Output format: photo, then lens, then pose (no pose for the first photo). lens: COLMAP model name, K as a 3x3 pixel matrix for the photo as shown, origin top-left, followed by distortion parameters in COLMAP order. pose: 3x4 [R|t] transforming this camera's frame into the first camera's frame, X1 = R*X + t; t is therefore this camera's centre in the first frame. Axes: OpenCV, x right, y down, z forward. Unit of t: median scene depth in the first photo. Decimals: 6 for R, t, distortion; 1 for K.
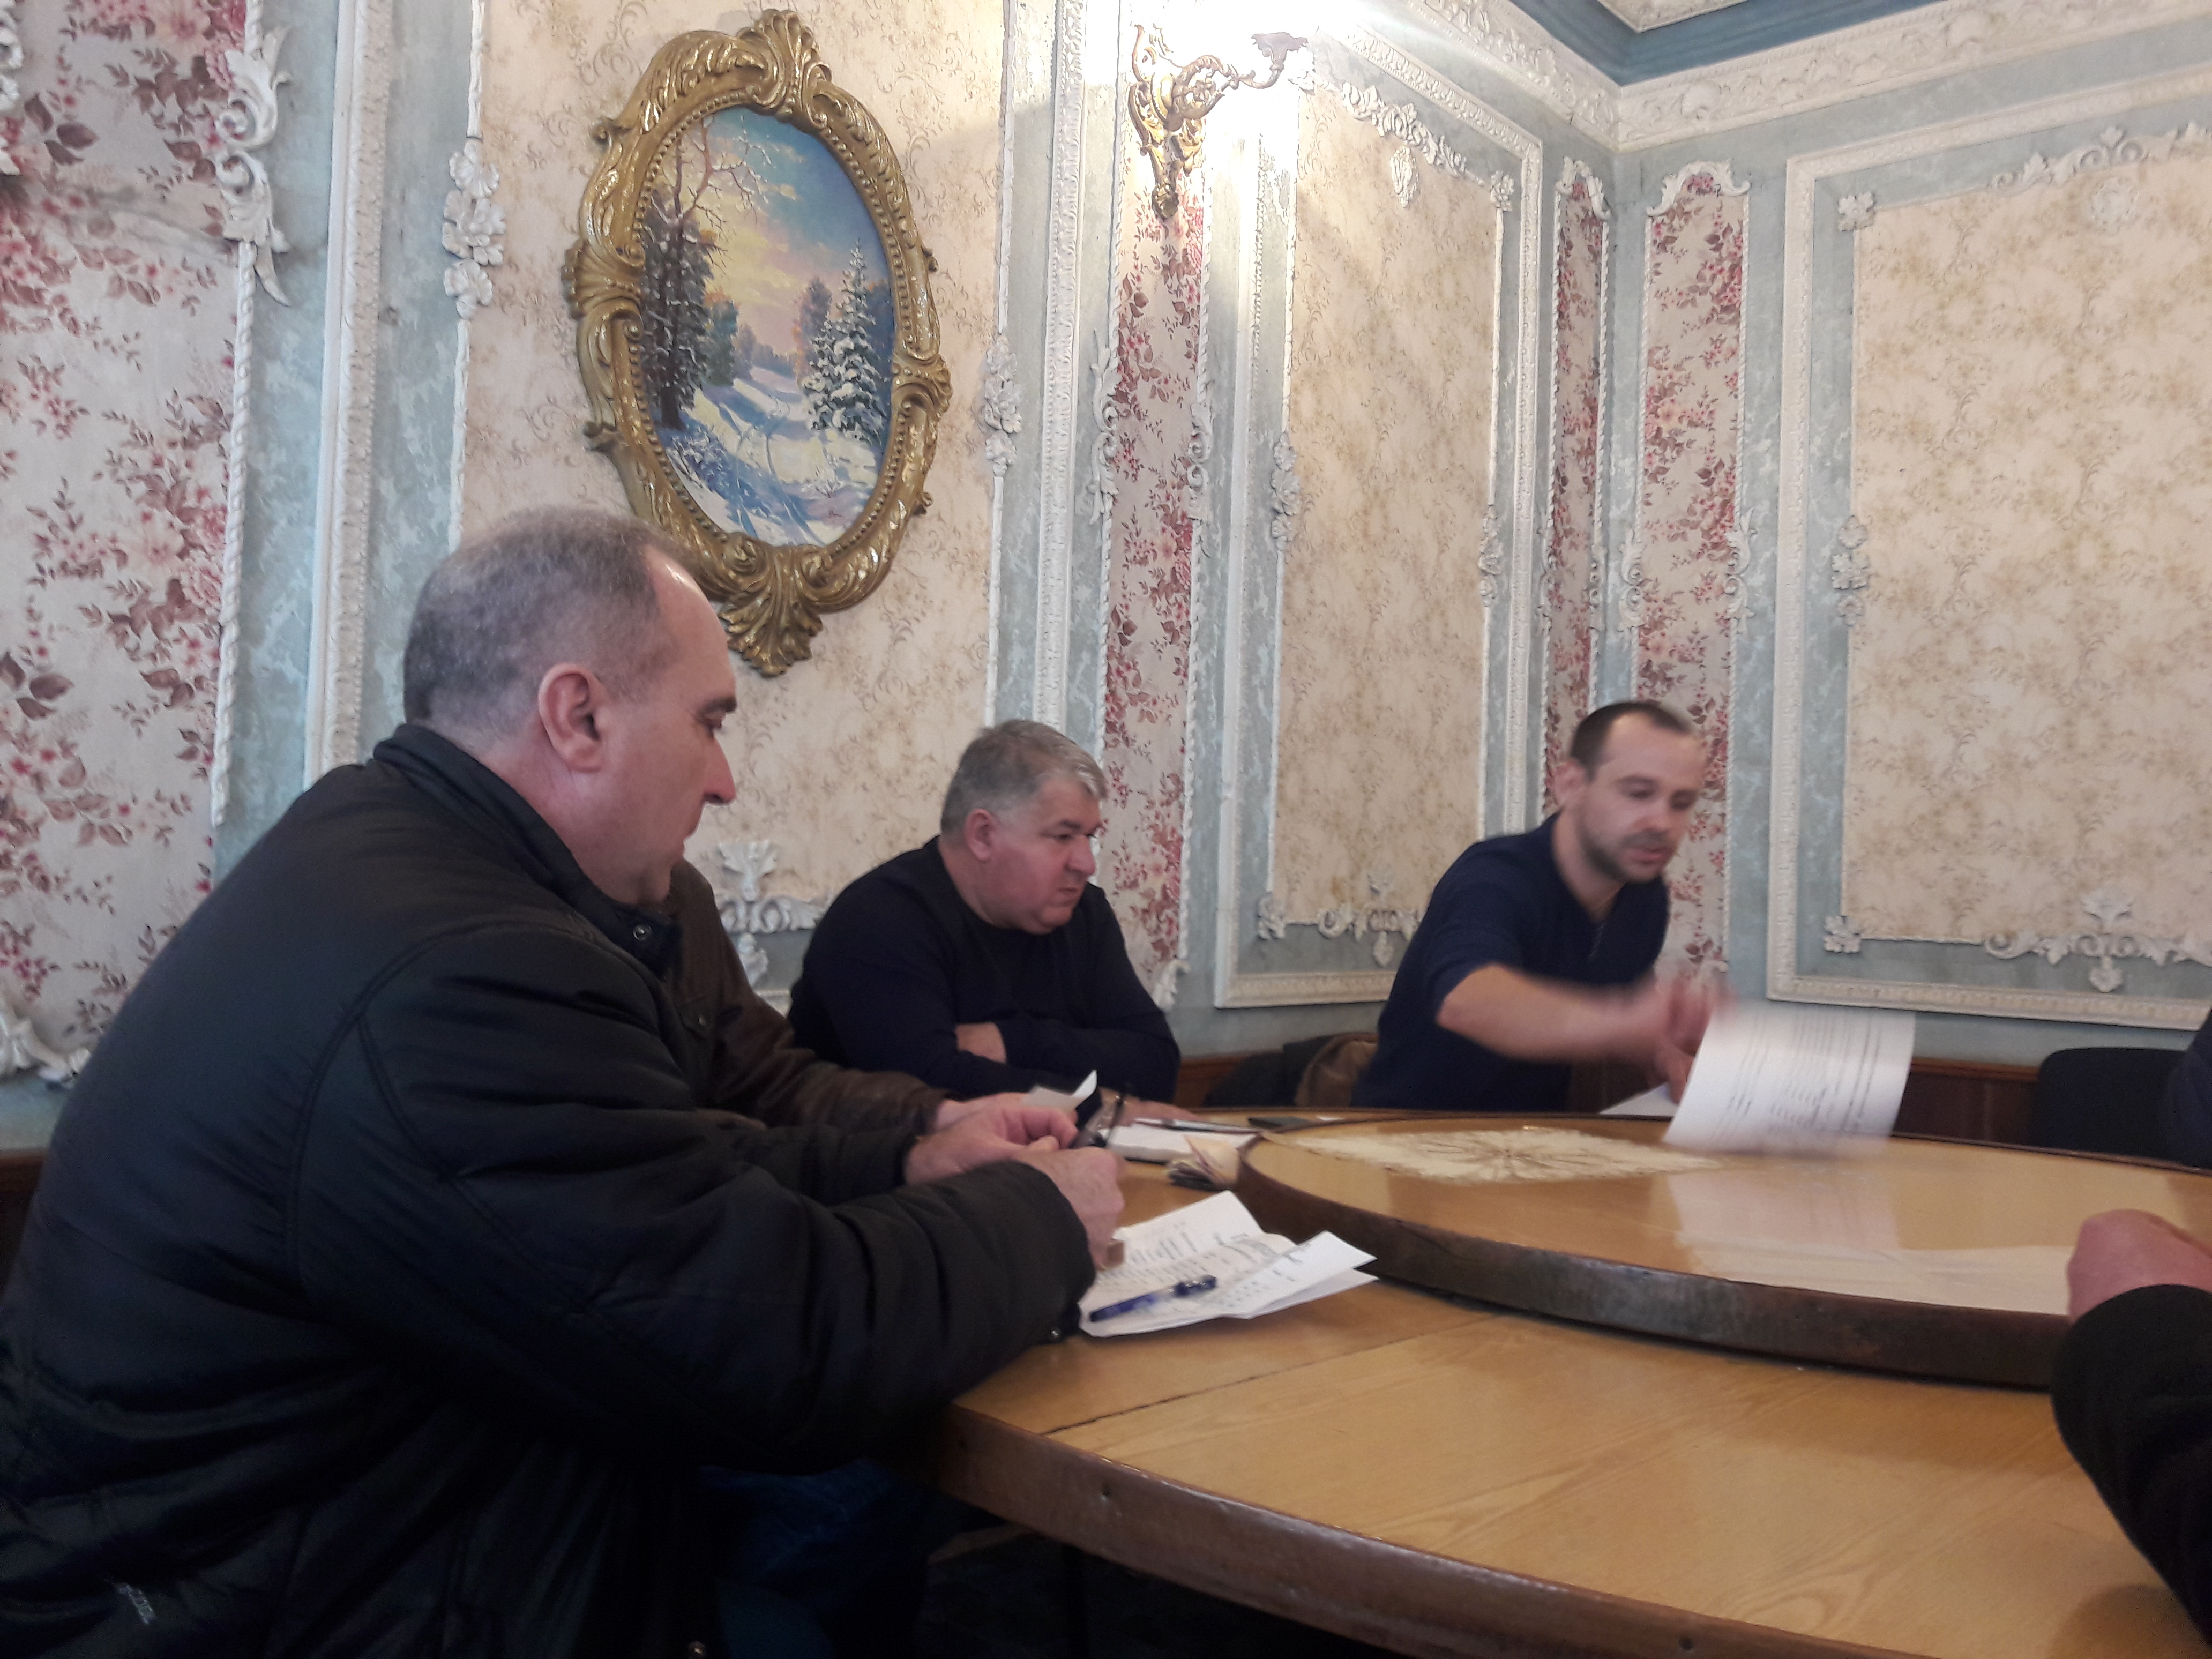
lens RADIAL K [[1812.4, 0, 1104.7], [0, 1812.4, 810.7], [0, 0, 1]] dist [0.032014, -0.053463]
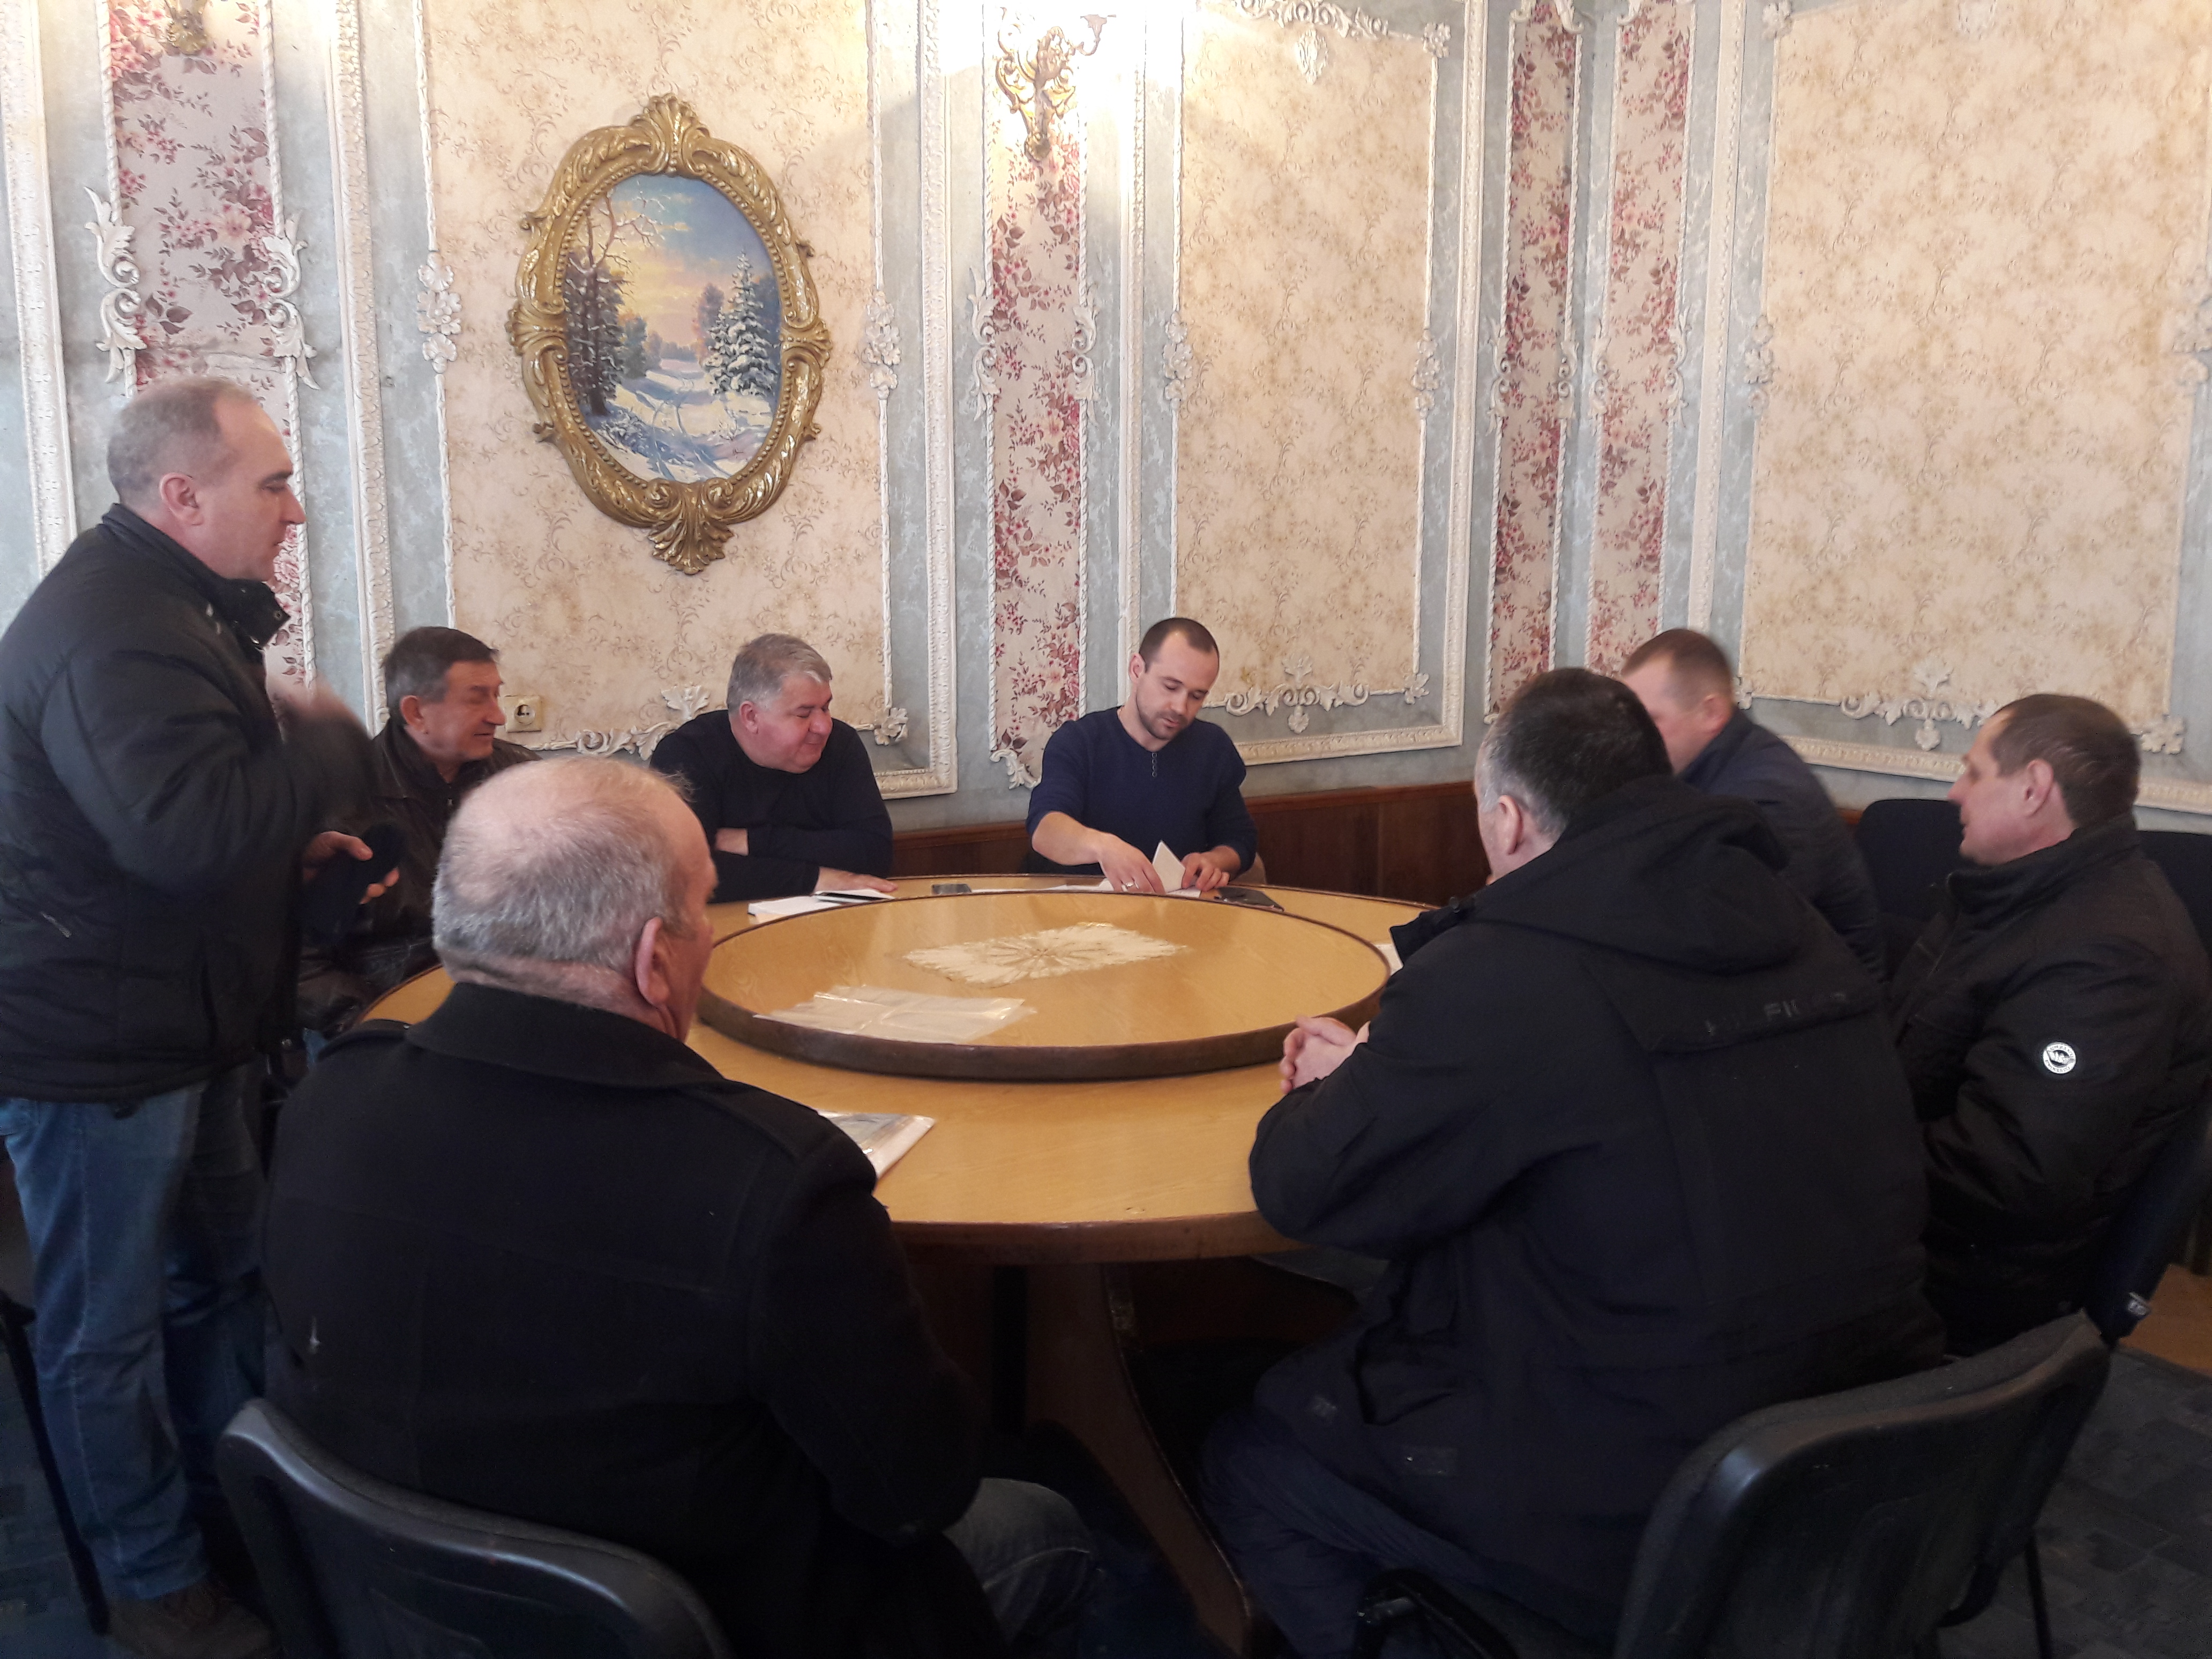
lens RADIAL K [[1812.4, 0, 1104.4], [0, 1812.4, 802.4], [0, 0, 1]] dist [0.032014, -0.053463]
pose [[0.961900, 0.004374, -0.273365, 0.363989], [0.045125, 0.983619, 0.174522, -0.090150], [0.269650, -0.180209, 0.945946, -0.226549]]
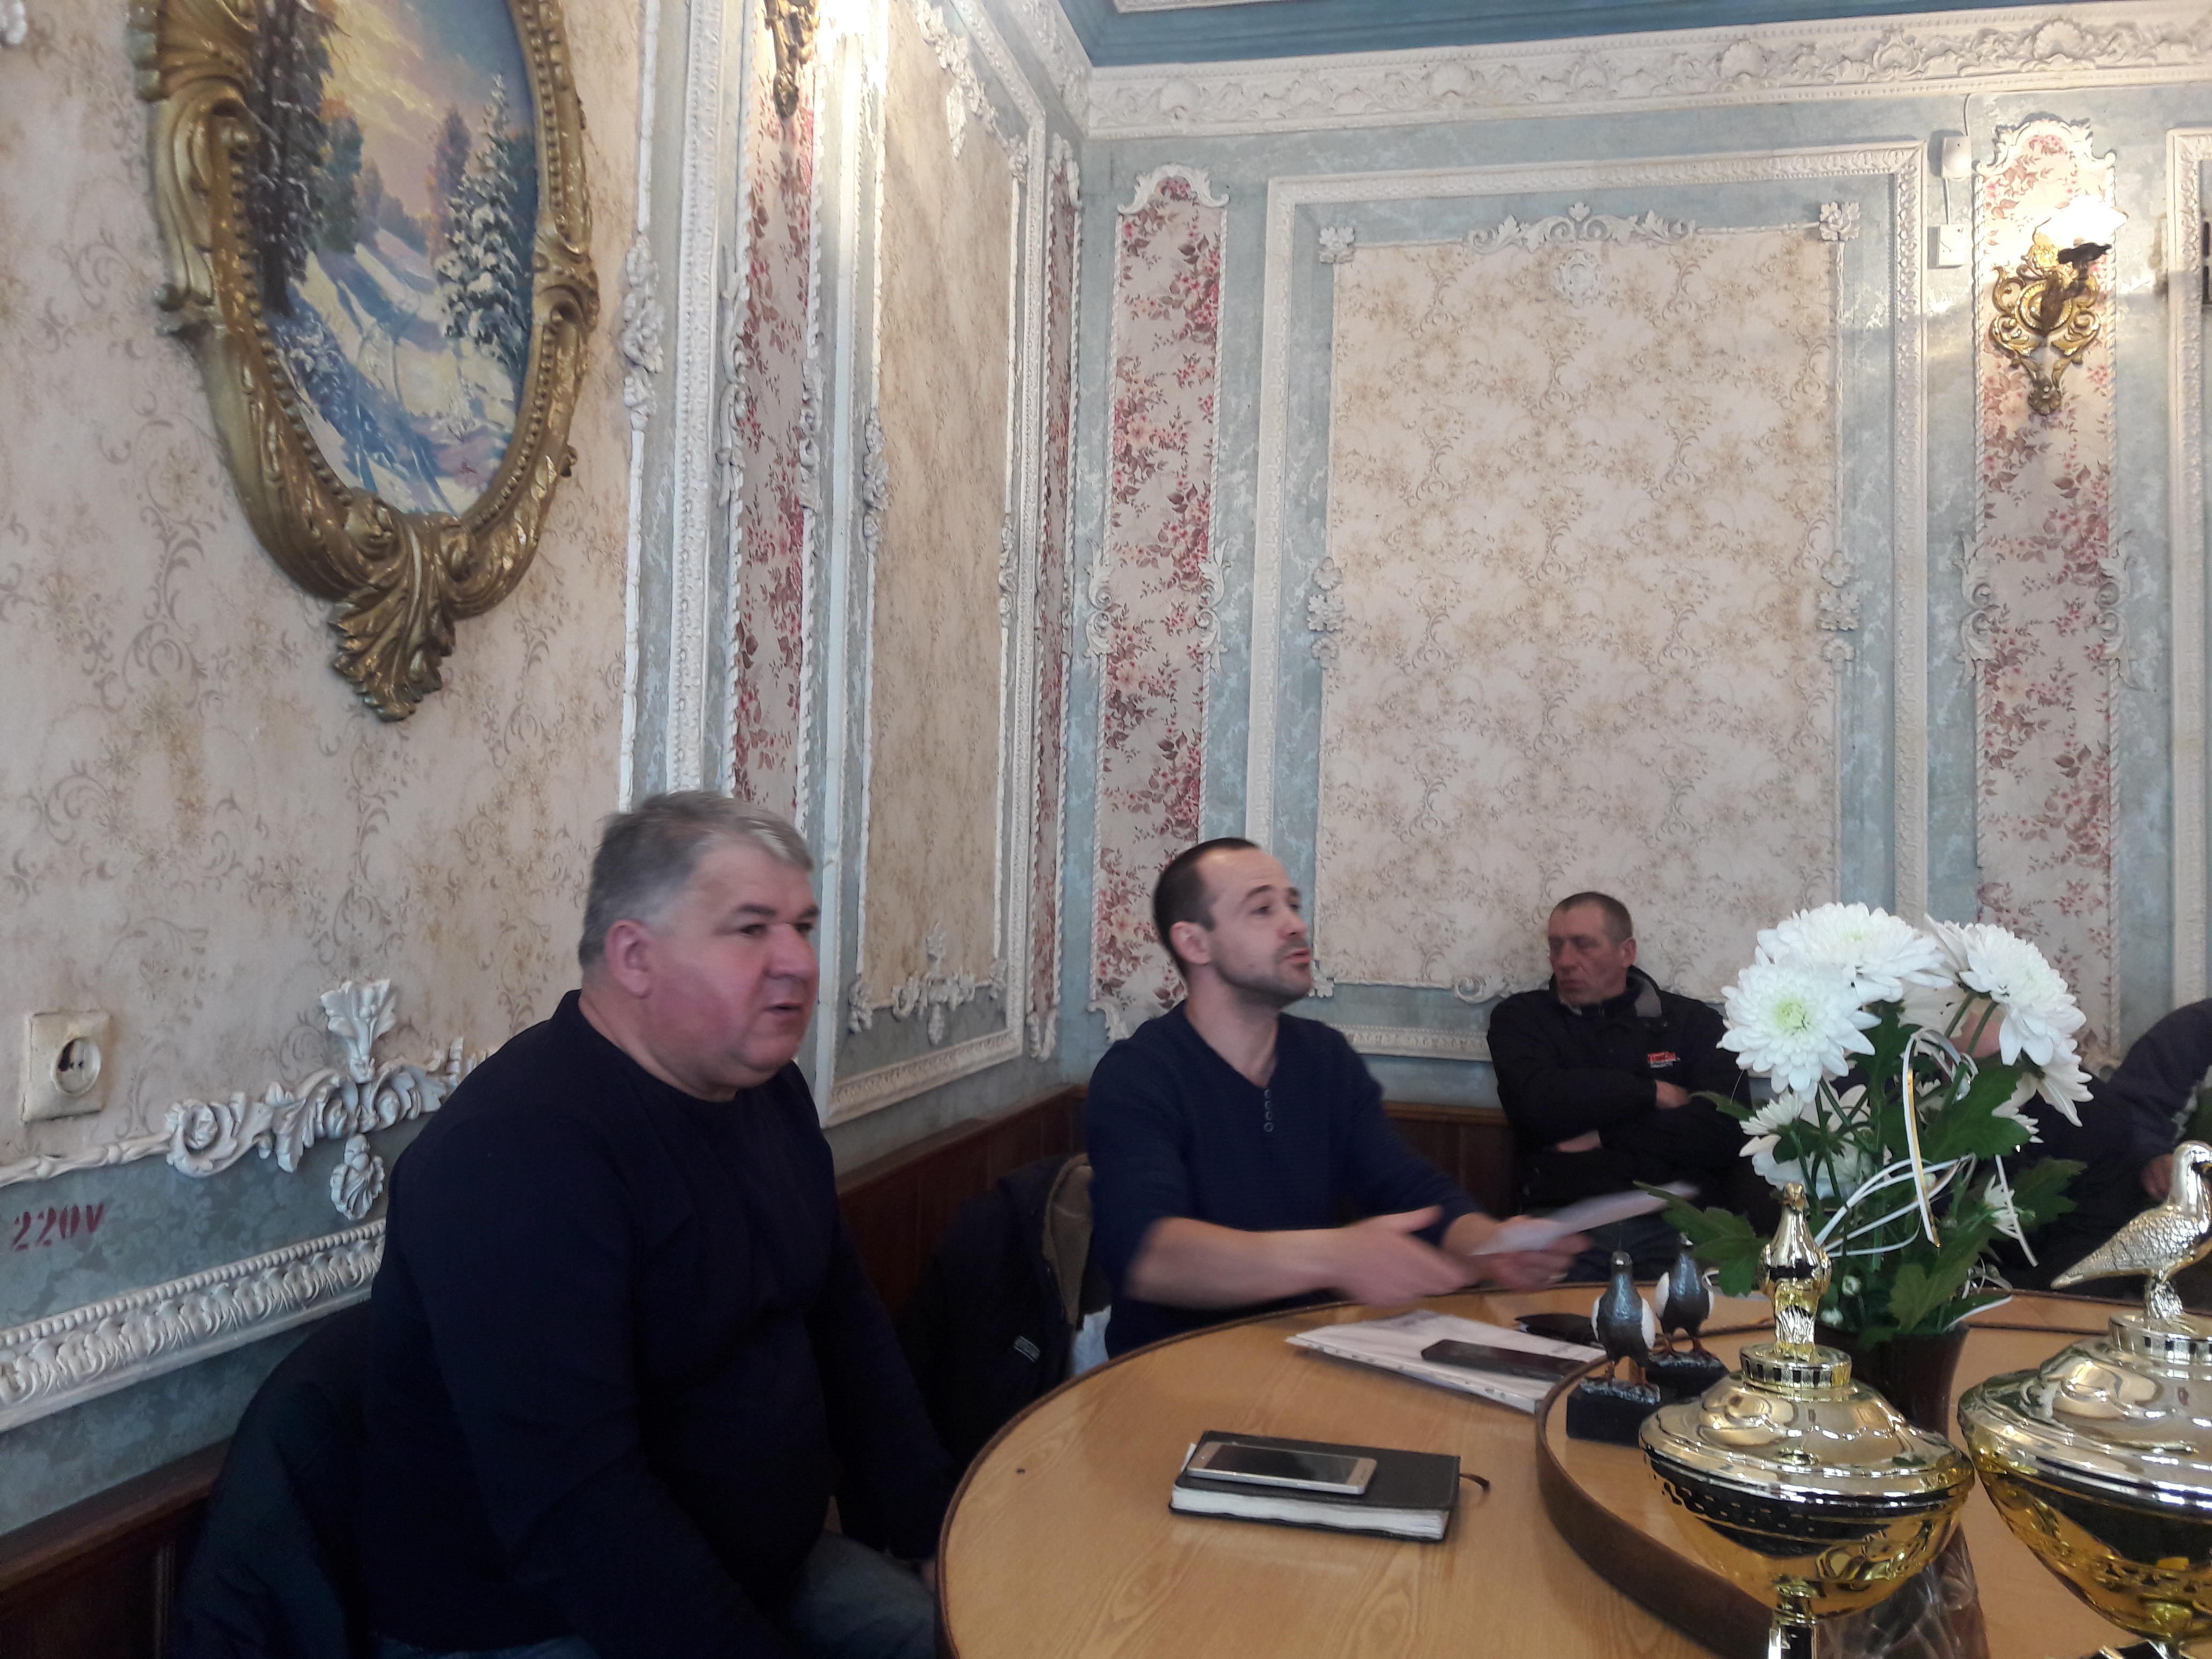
lens RADIAL K [[1812.4, 0, 1098.4], [0, 1812.4, 822.5], [0, 0, 1]] dist [0.032014, -0.053463]
pose [[0.880143, 0.006168, 0.474669, -0.182803], [-0.015036, 0.999776, 0.014889, -0.033760], [-0.474471, -0.020241, 0.880038, 0.212147]]
